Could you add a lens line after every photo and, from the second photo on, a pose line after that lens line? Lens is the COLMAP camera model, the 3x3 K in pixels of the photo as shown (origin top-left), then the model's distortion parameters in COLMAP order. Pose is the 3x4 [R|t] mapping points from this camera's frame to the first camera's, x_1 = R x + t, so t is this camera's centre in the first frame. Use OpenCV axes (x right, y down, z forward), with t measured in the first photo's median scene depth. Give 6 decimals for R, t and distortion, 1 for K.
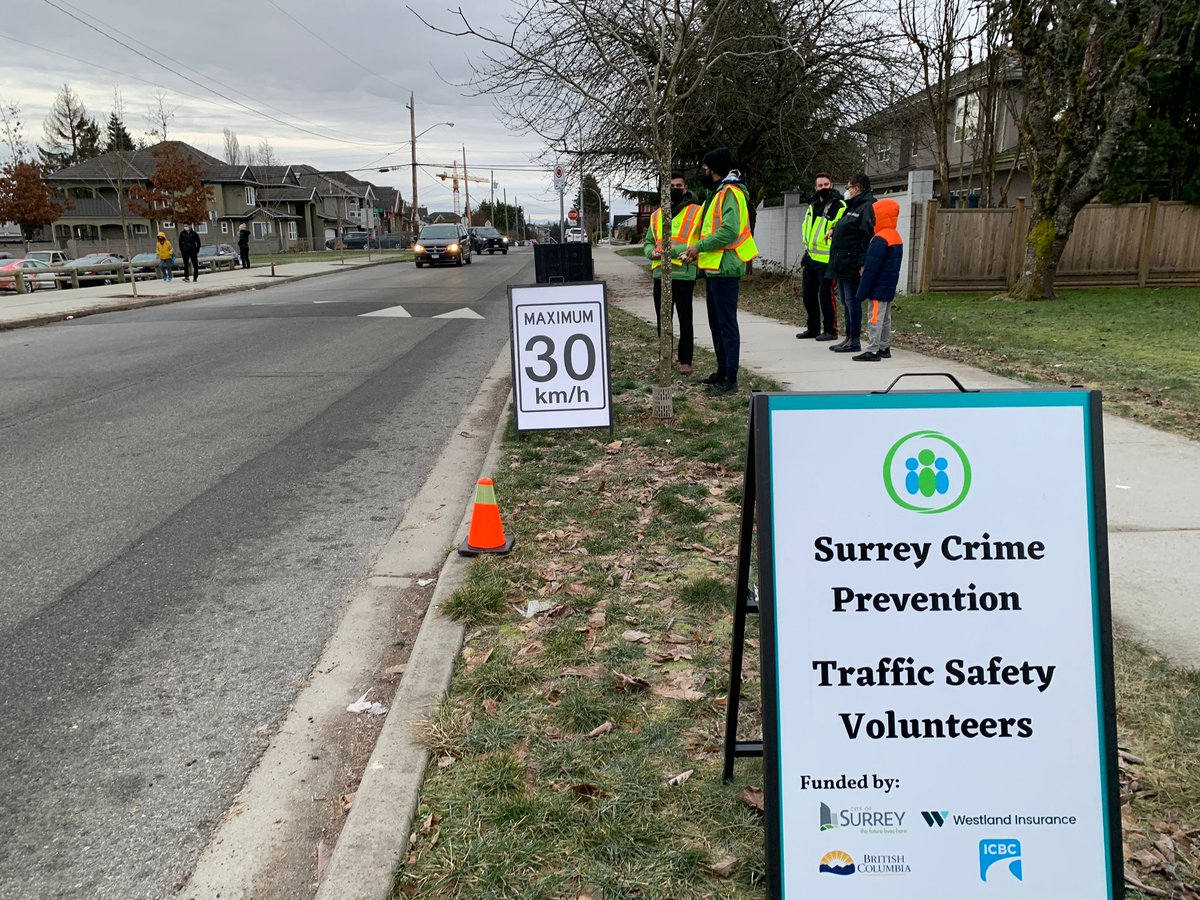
lens RADIAL K [[925.3, 0, 615.6], [0, 925.3, 468.3], [0, 0, 1]] dist [0.050137, -0.072724]
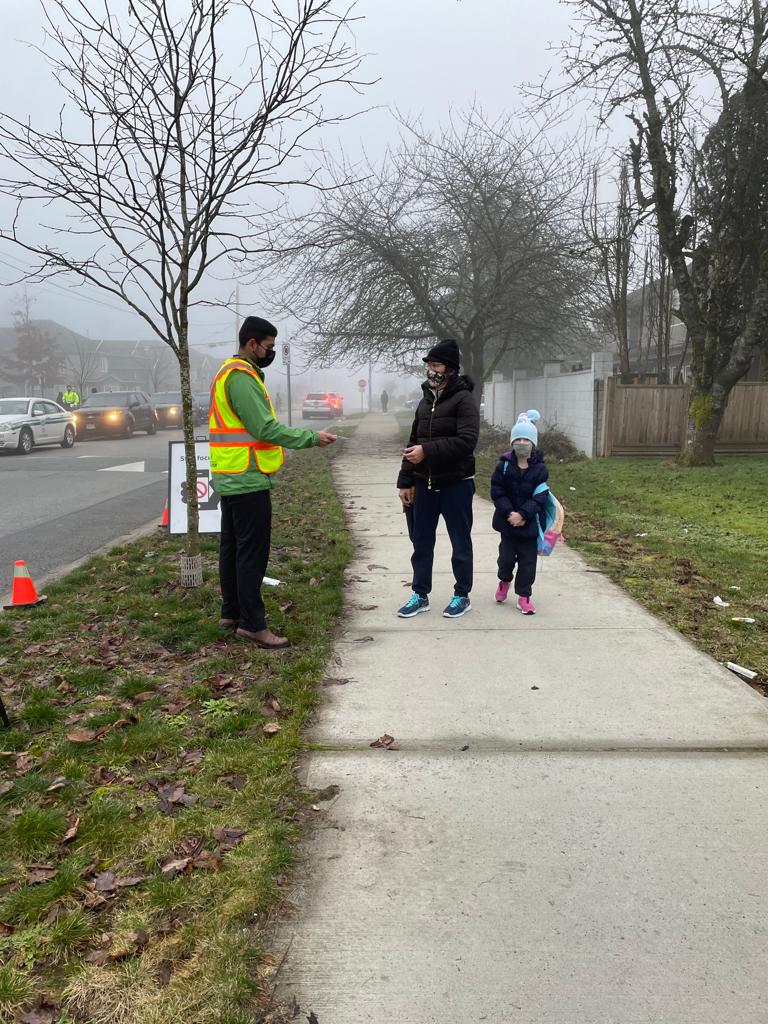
lens RADIAL K [[789.6, 0, 394.0], [0, 789.6, 516.7], [0, 0, 1]] dist [0.050137, -0.072724]
pose [[0.999227, 0.016951, -0.035478, 0.119493], [-0.020384, 0.994905, -0.098739, -0.017794], [0.033623, 0.099386, 0.994481, 0.045091]]
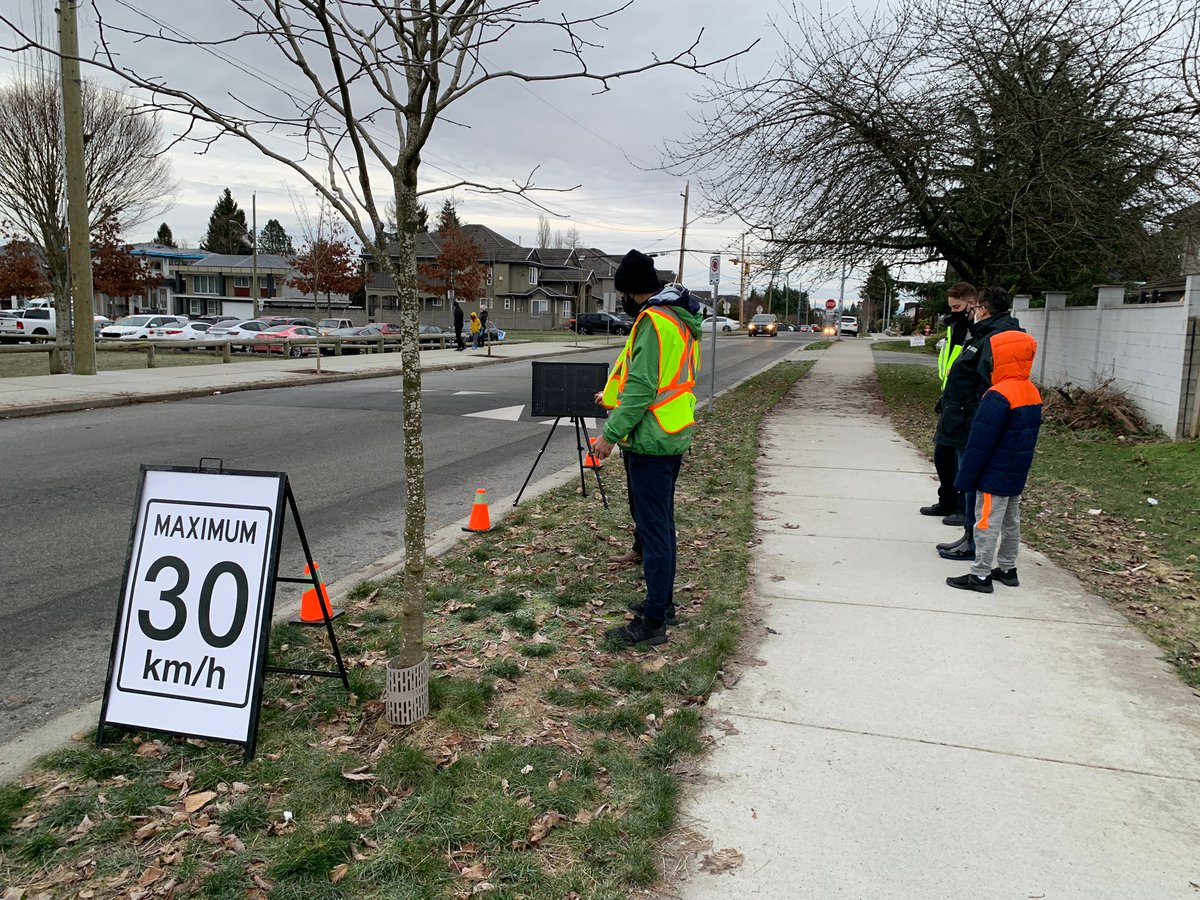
lens RADIAL K [[925.3, 0, 600.1], [0, 925.3, 454.5], [0, 0, 1]] dist [0.050137, -0.072724]
pose [[0.947891, 0.089137, -0.305870, 0.122267], [-0.118816, 0.989705, -0.079788, -0.069488], [0.295609, 0.111973, 0.948724, 0.192523]]
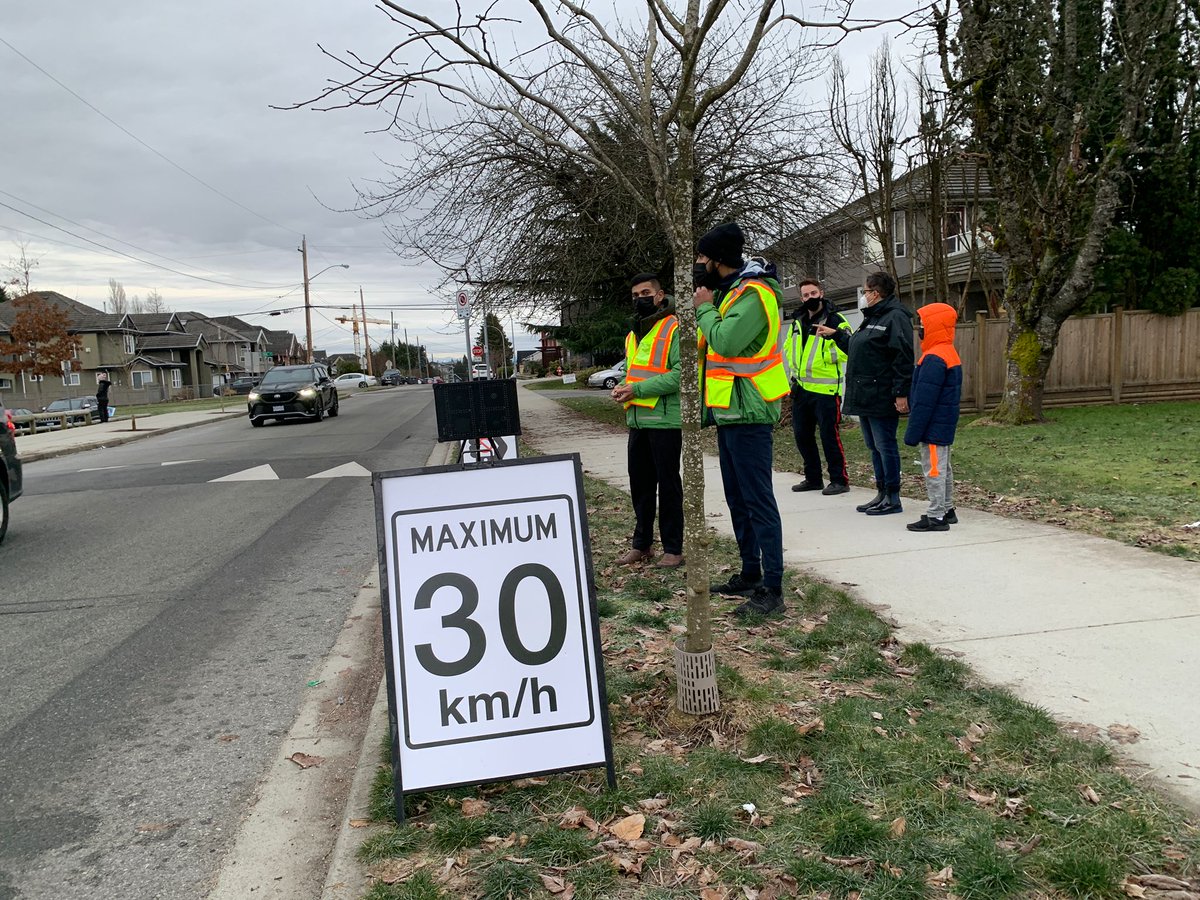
lens RADIAL K [[925.3, 0, 629.4], [0, 925.3, 453.9], [0, 0, 1]] dist [0.050137, -0.072724]
pose [[0.992274, -0.048468, 0.114205, -0.014536], [0.065375, 0.986630, -0.149293, -0.046228], [-0.105442, 0.155605, 0.982176, 0.188448]]
